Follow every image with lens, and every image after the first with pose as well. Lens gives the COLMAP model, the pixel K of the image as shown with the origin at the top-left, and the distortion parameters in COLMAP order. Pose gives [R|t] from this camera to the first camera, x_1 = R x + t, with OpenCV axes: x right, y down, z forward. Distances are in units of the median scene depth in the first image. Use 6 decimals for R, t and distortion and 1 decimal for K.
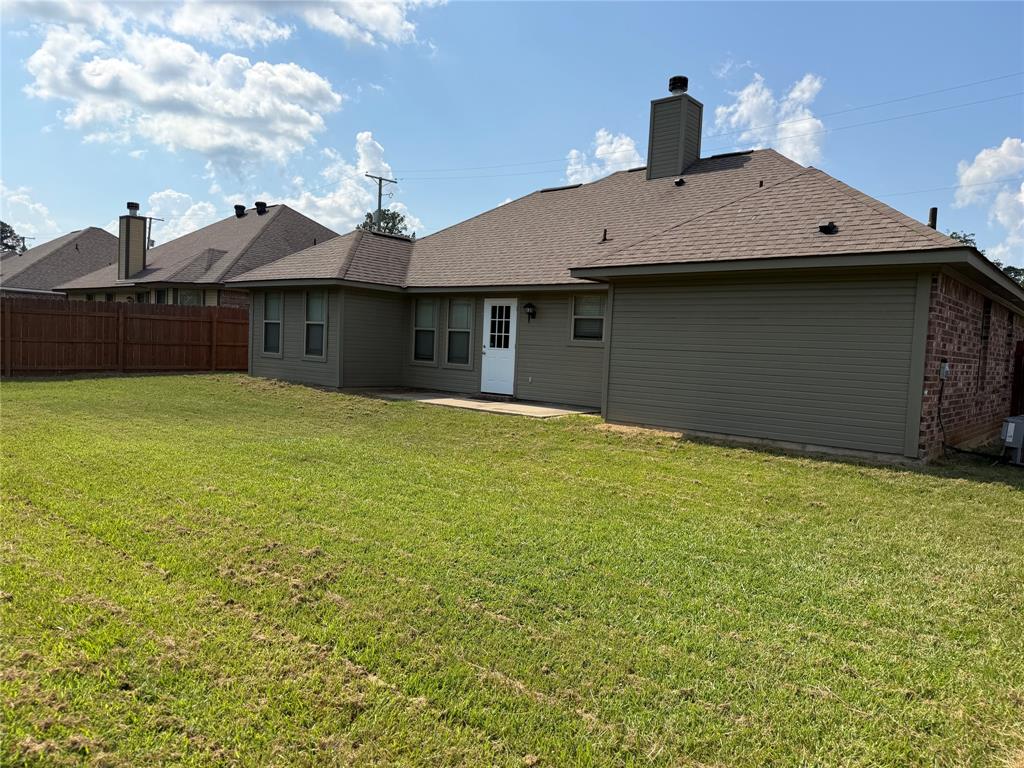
lens RADIAL K [[719.8, 0, 512.0], [0, 719.8, 384.0], [0, 0, 1]] dist [0.050951, -0.075161]
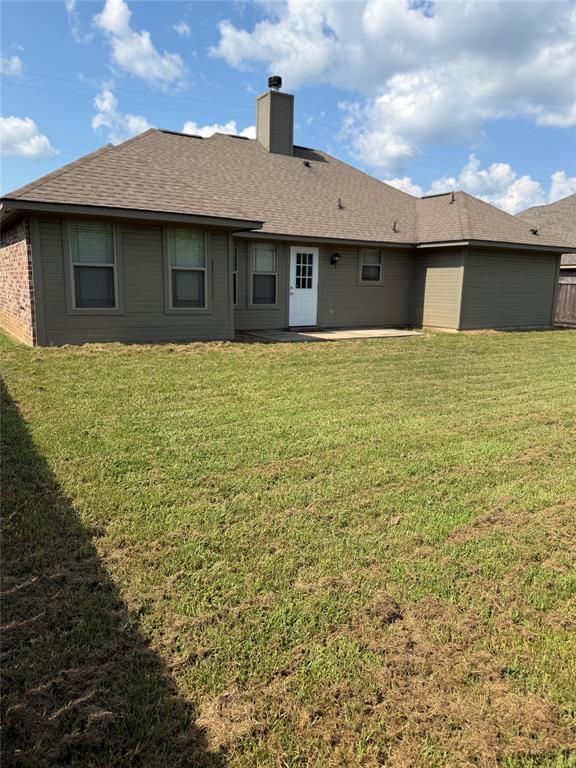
lens RADIAL K [[539.9, 0, 289.8], [0, 539.9, 388.0], [0, 0, 1]] dist [0.050951, -0.075161]
pose [[0.284808, -0.220943, 0.932775, -0.925283], [0.045635, 0.975097, 0.217034, -0.086089], [-0.957498, -0.019246, 0.287798, 0.753966]]
